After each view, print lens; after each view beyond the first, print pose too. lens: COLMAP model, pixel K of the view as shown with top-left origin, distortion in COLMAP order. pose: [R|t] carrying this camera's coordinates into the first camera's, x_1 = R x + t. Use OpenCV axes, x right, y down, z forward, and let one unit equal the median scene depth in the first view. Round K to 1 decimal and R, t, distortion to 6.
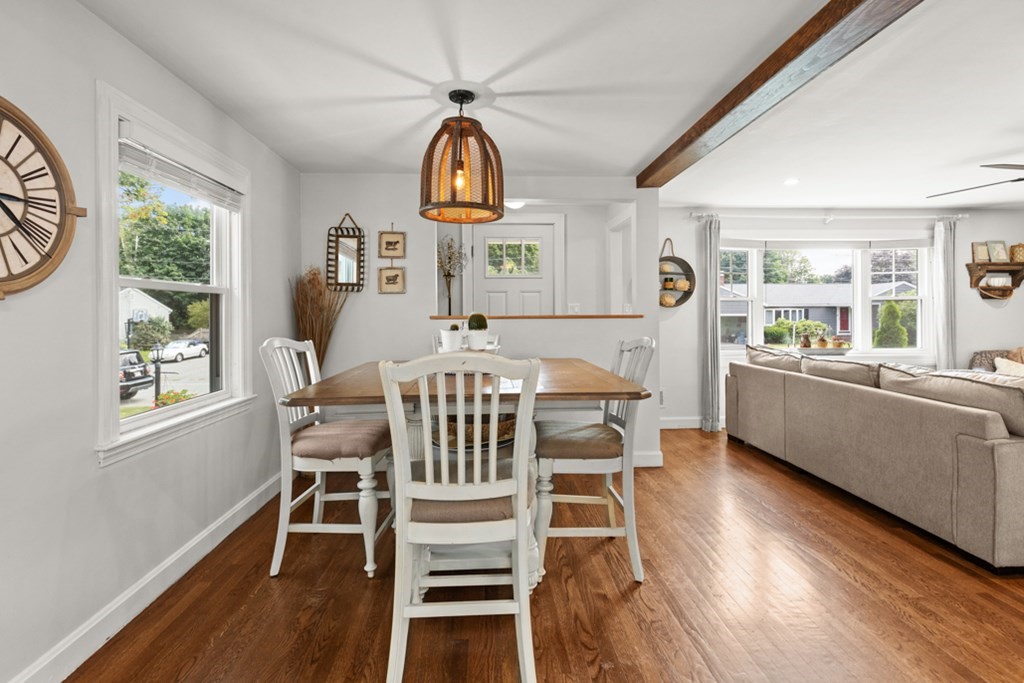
lens RADIAL K [[475.1, 0, 507.4], [0, 475.1, 313.5], [0, 0, 1]] dist [0.009654, -0.000019]
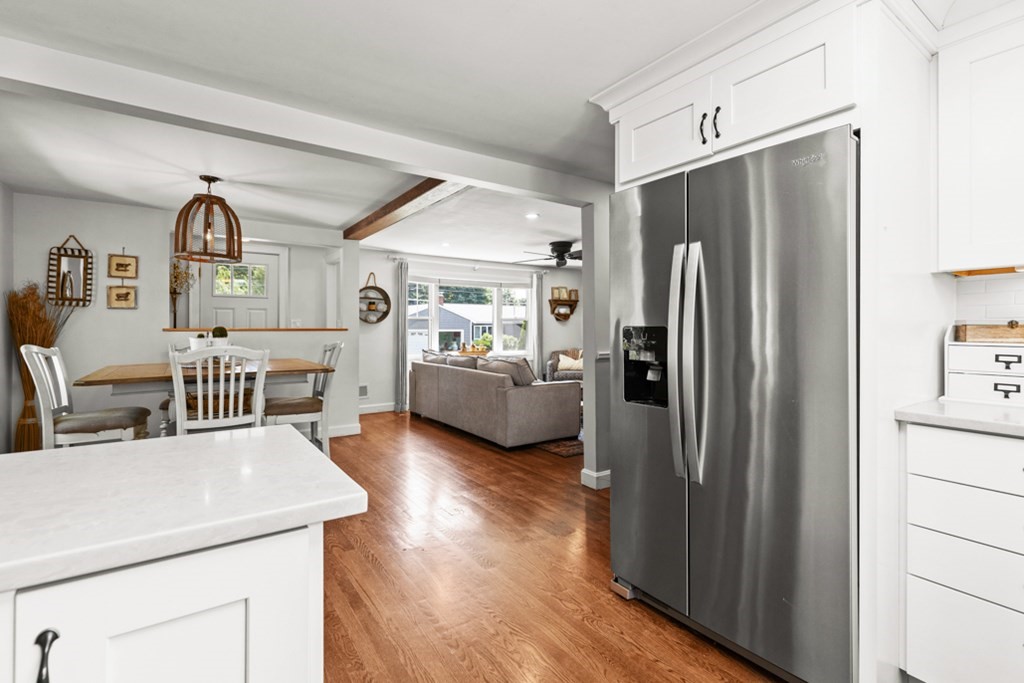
lens RADIAL K [[469.1, 0, 506.6], [0, 469.1, 327.3], [0, 0, 1]] dist [0.001158, 0.000135]
pose [[0.852718, 0.007174, 0.522322, -0.043467], [-0.005326, 0.999973, -0.005039, 0.003571], [-0.522344, 0.001515, 0.852733, -0.459820]]
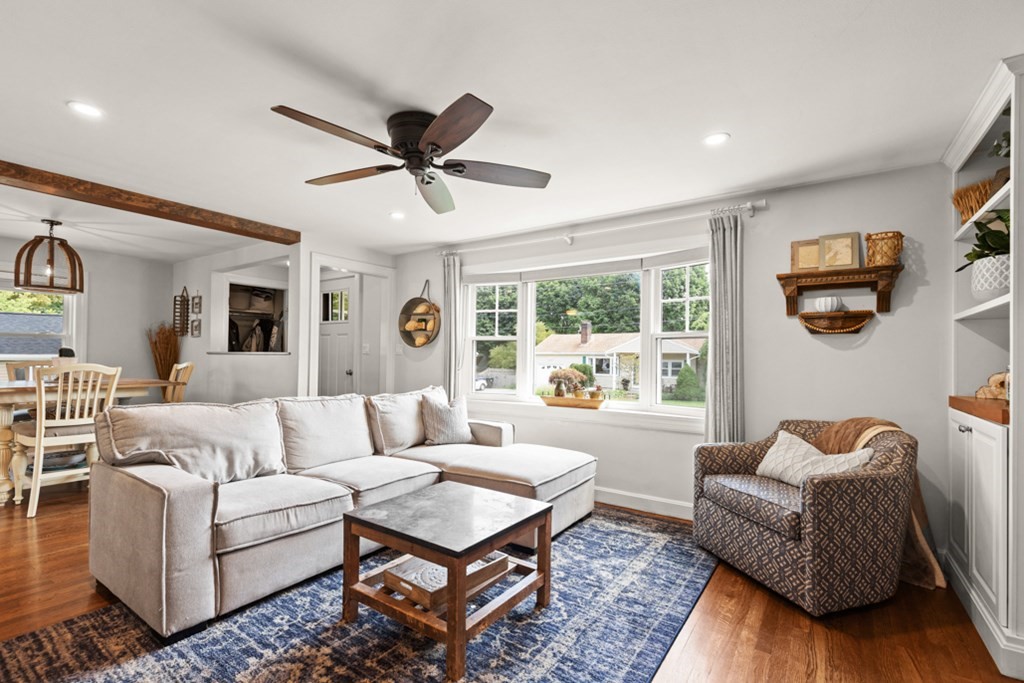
lens RADIAL K [[465.2, 0, 503.9], [0, 465.2, 348.4], [0, 0, 1]] dist [0.002744, 0.000162]
pose [[0.790882, 0.002514, -0.611964, 1.455240], [-0.016784, 0.999705, -0.017583, 0.005484], [0.611739, 0.024177, 0.790690, 0.431418]]
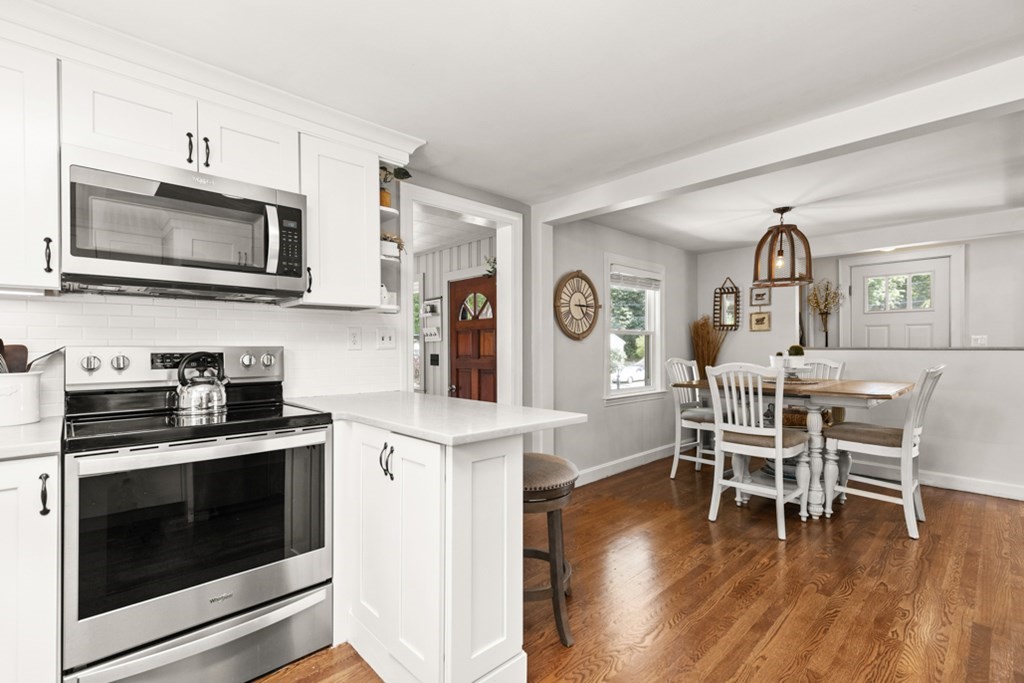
lens RADIAL K [[465.2, 0, 503.9], [0, 465.2, 348.4], [0, 0, 1]] dist [0.002744, 0.000162]
pose [[0.646669, 0.006978, -0.762739, 0.318449], [-0.002040, 0.999970, 0.007418, 0.000582], [0.762768, -0.003241, 0.646664, -0.467542]]
